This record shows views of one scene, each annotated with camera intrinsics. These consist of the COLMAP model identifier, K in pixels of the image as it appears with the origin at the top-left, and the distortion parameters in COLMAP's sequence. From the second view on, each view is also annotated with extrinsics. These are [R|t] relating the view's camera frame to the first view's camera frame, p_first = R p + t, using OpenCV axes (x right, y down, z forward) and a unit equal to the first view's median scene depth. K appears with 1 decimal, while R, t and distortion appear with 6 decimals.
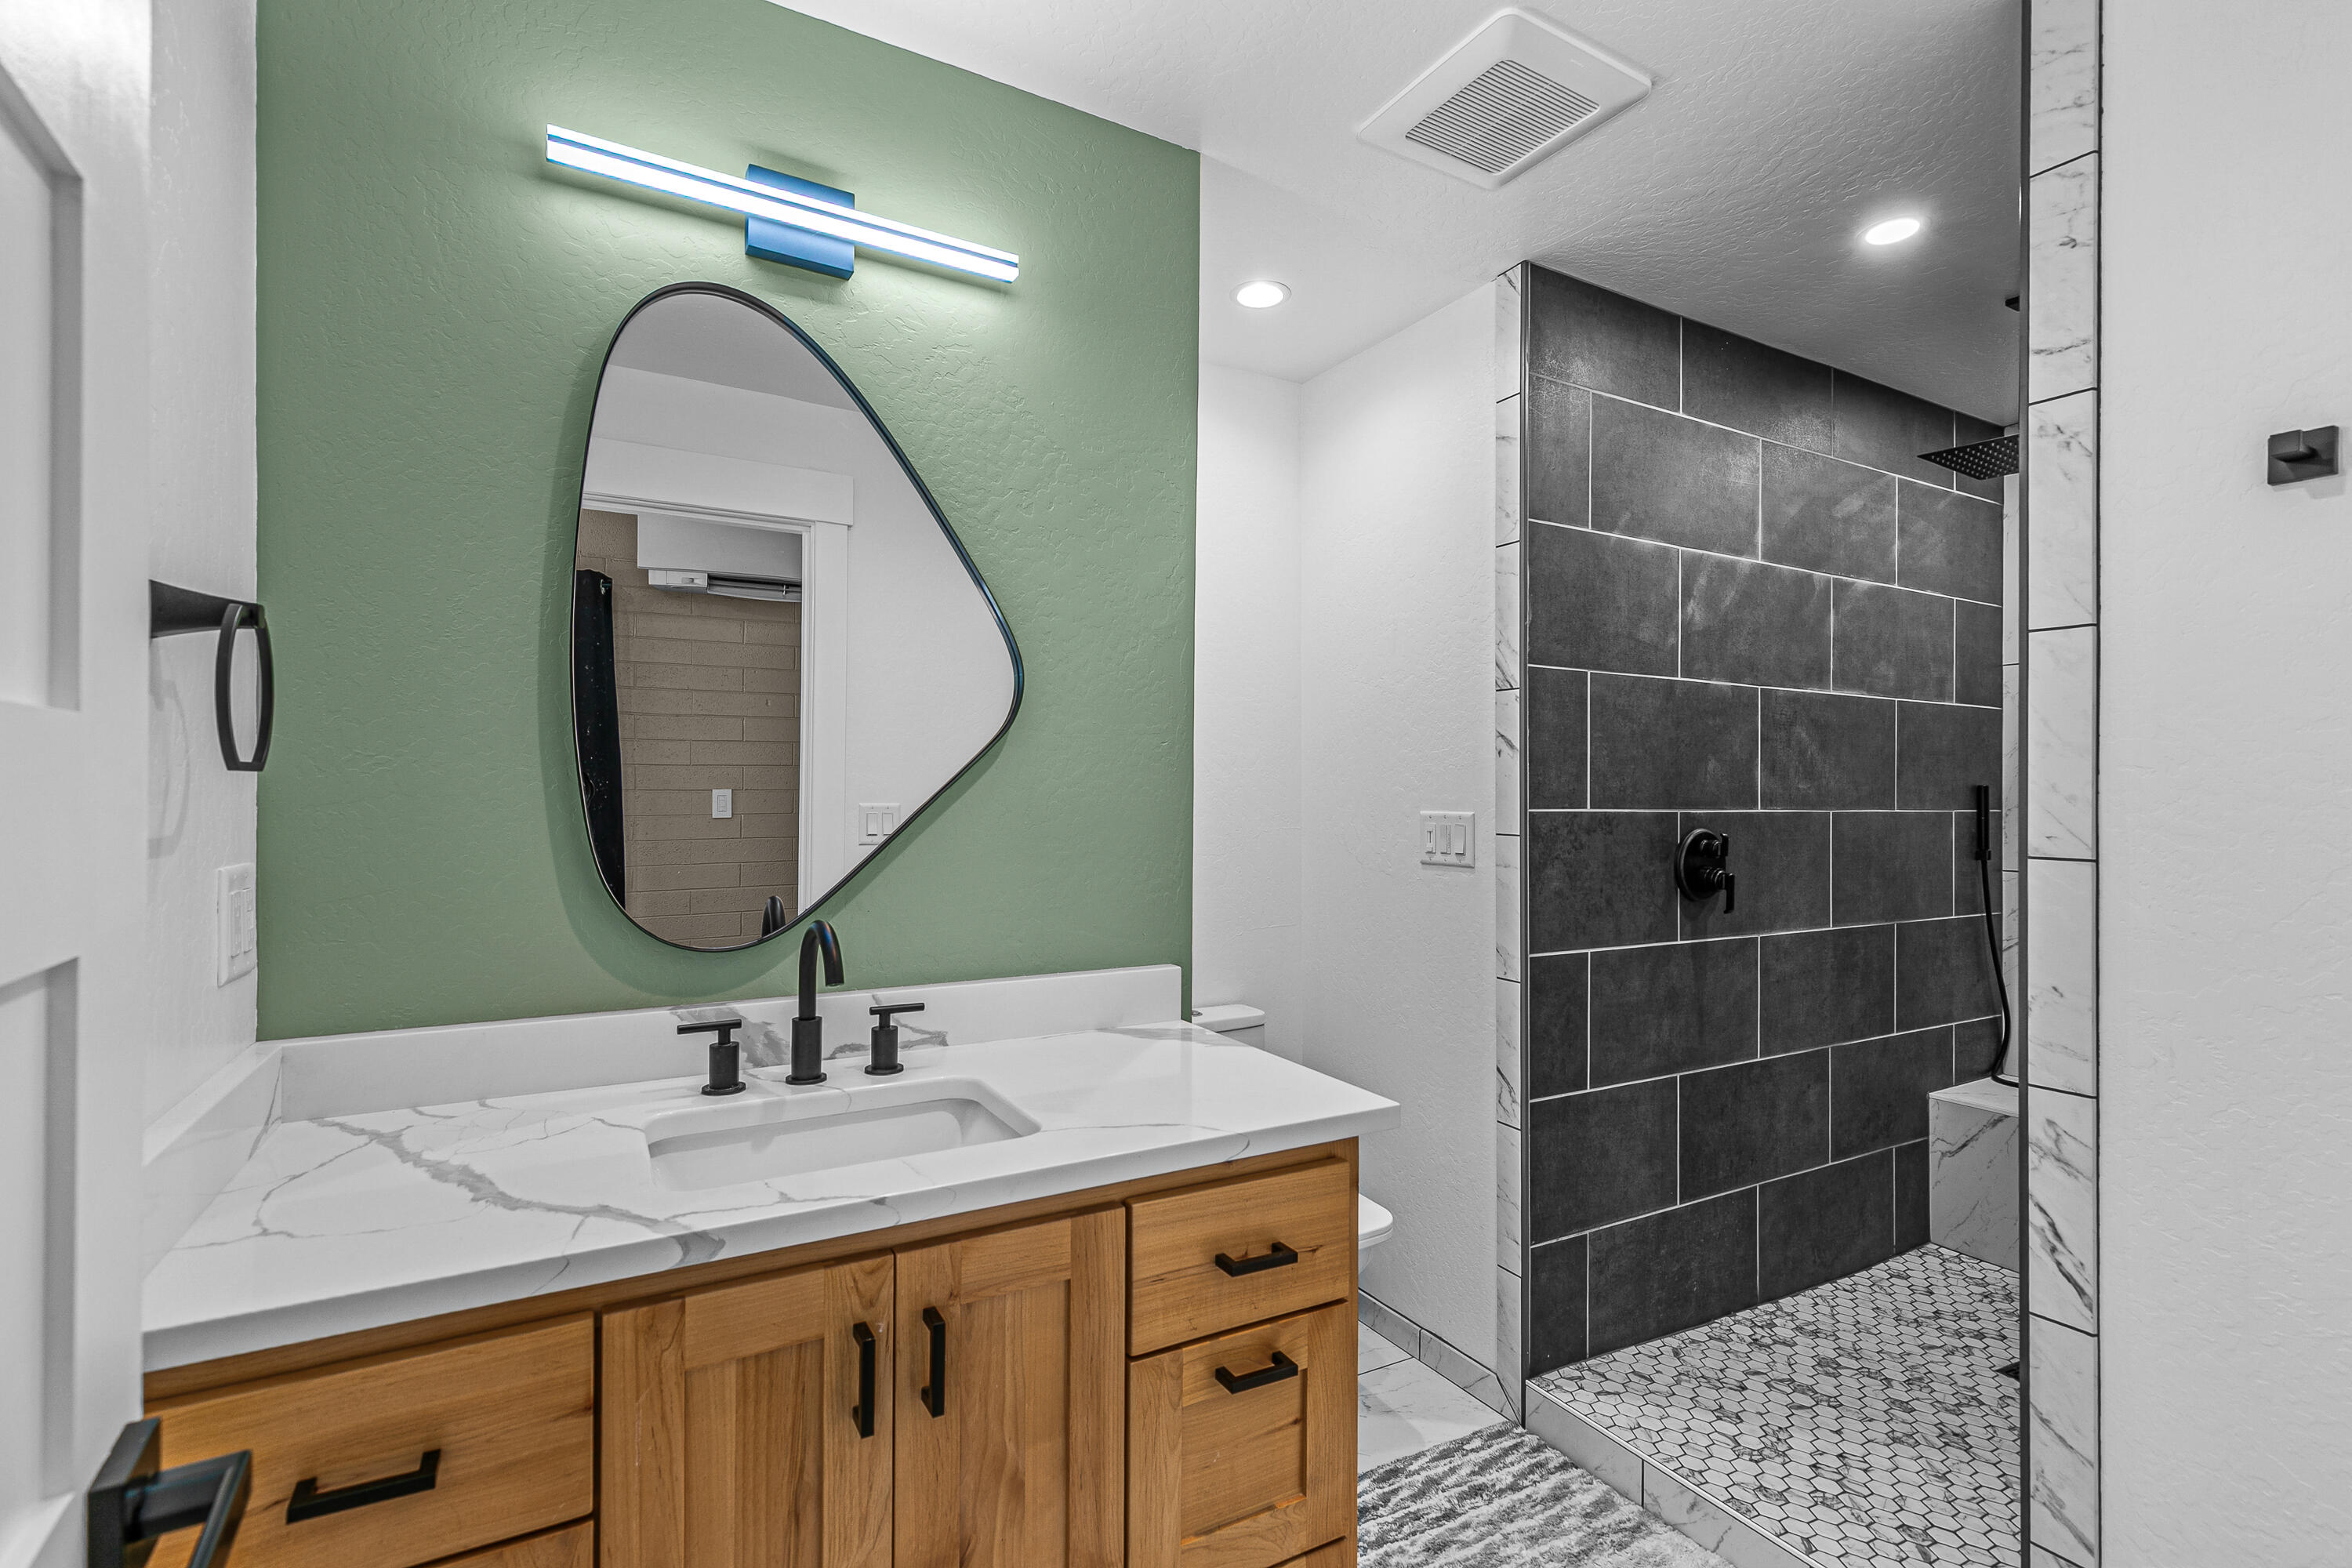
lens RADIAL K [[1077.6, 0, 1185.3], [0, 1077.6, 782.6], [0, 0, 1]] dist [0.009407, -0.000646]
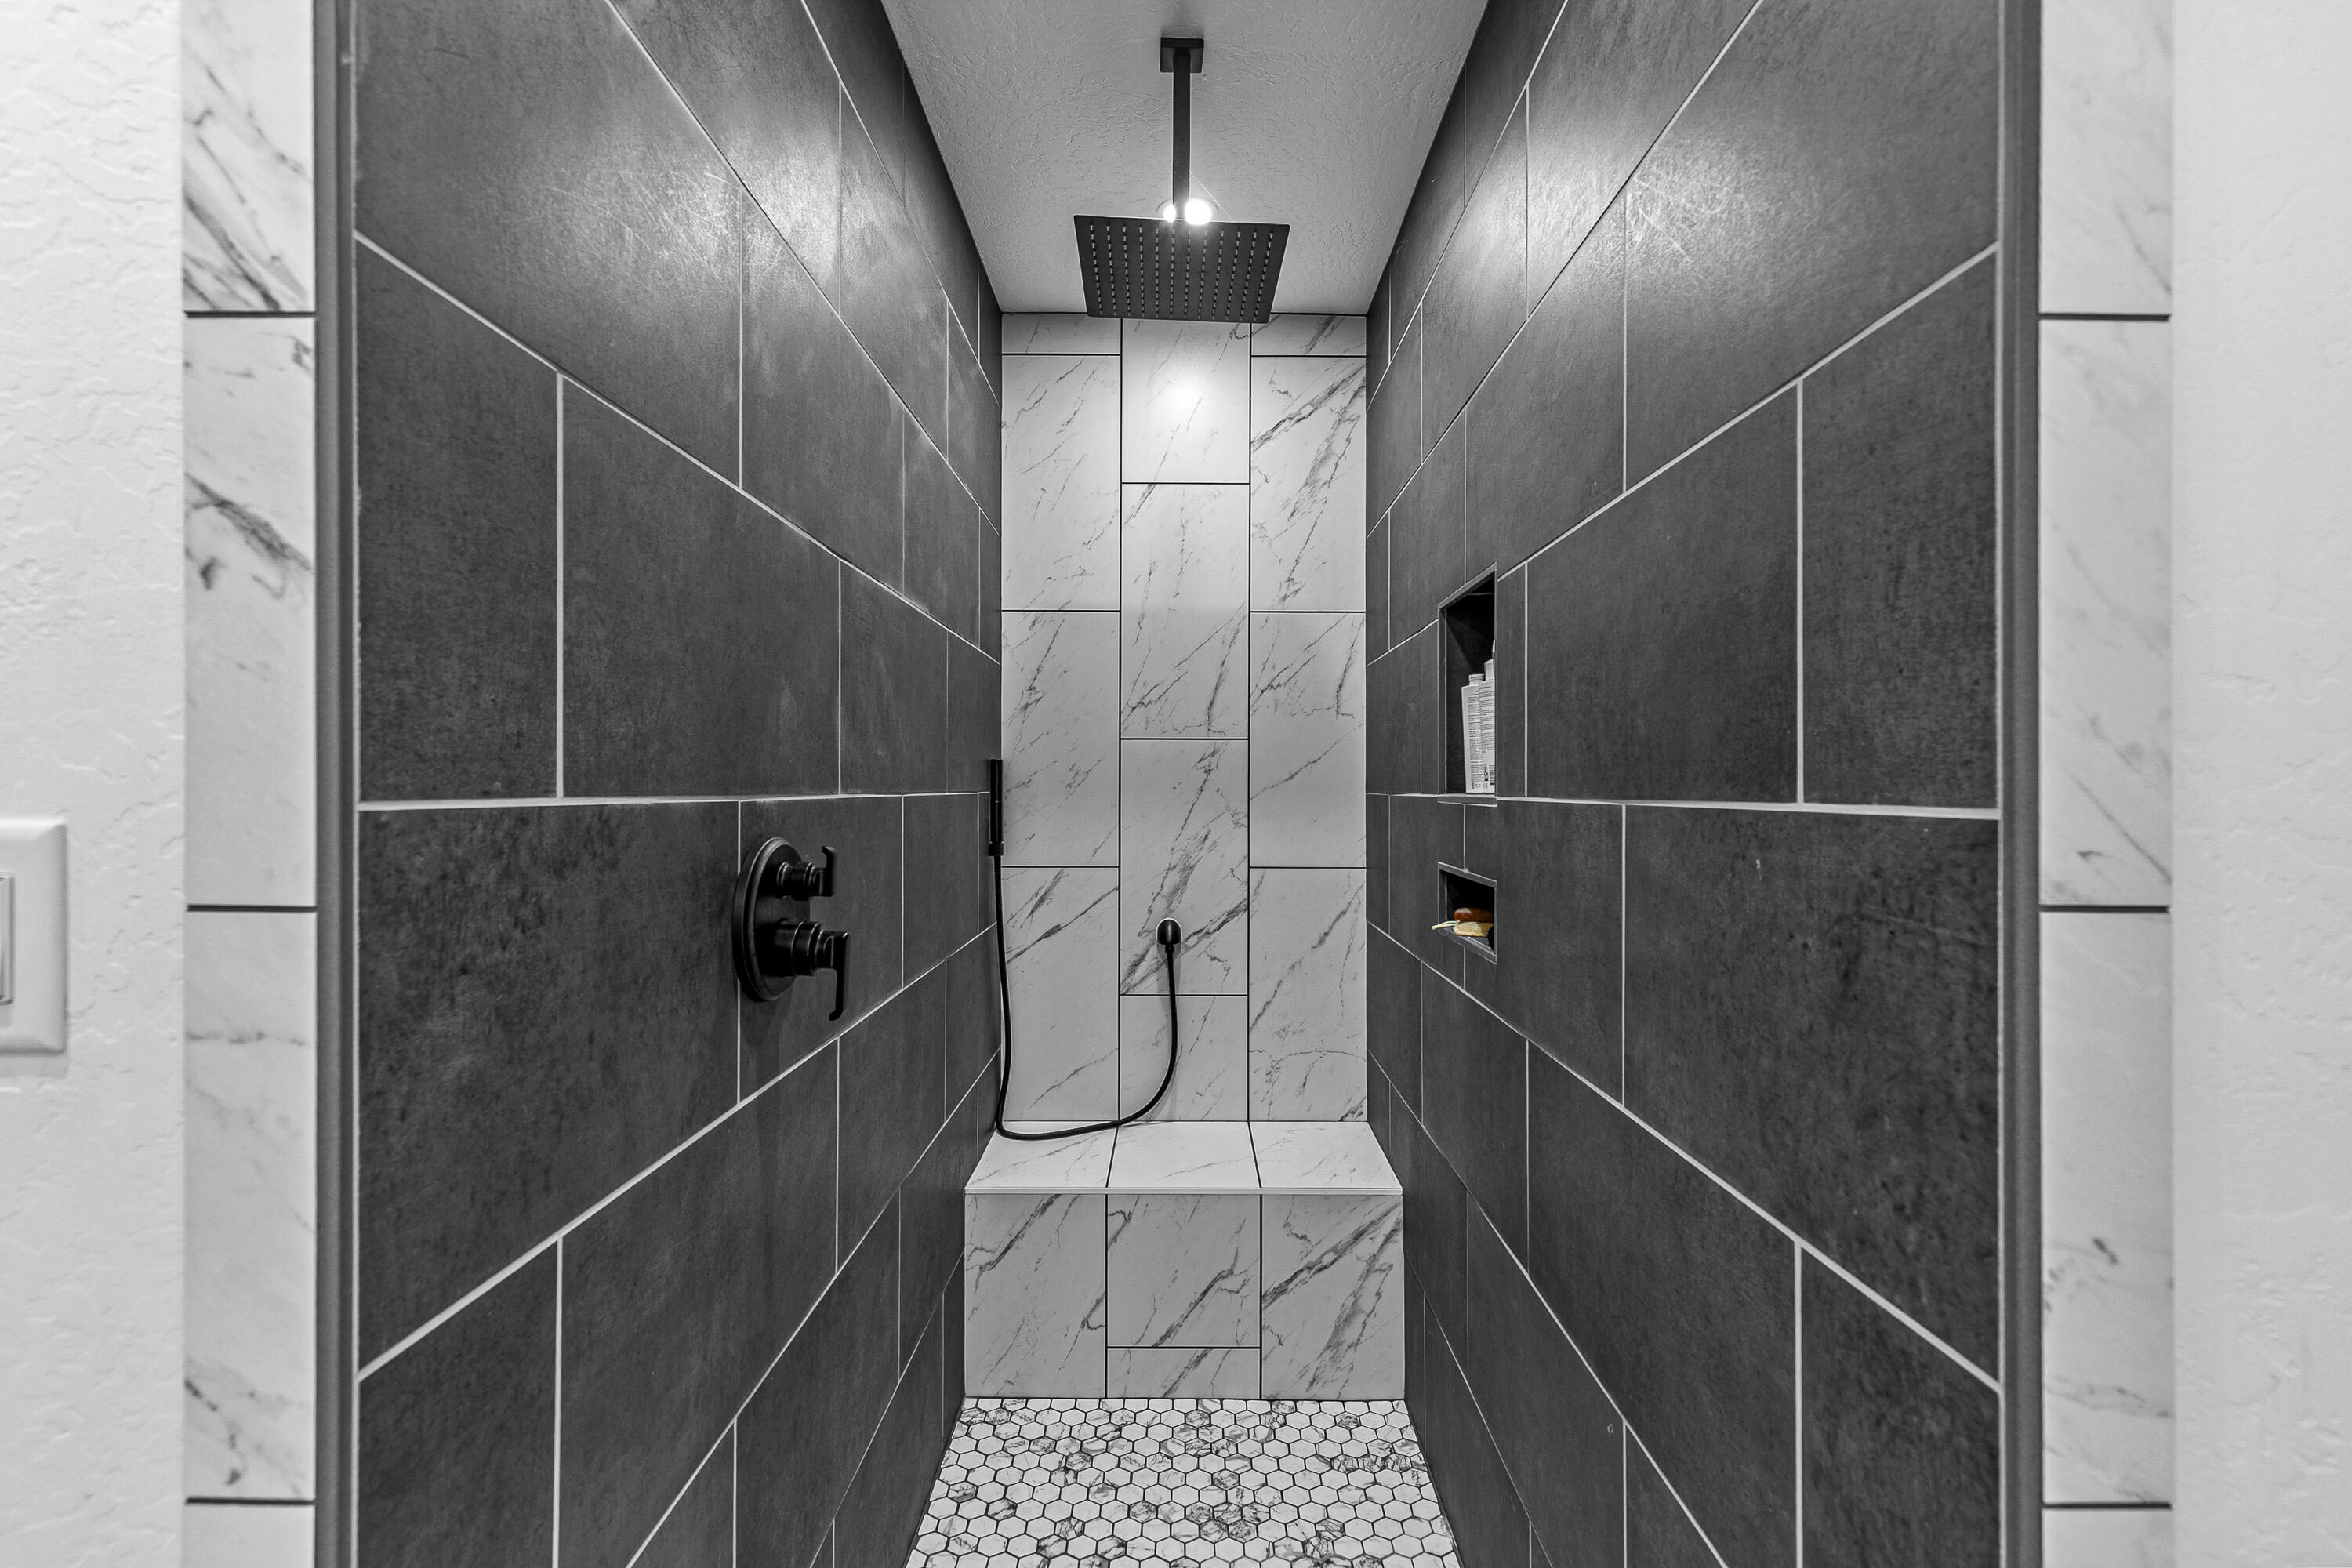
lens RADIAL K [[1077.6, 0, 1185.3], [0, 1077.6, 782.6], [0, 0, 1]] dist [0.009407, -0.000646]
pose [[0.501427, -0.002594, 0.865196, 0.183550], [-0.009030, 0.999925, 0.008231, 0.015203], [-0.865153, -0.011940, 0.501366, 0.662205]]
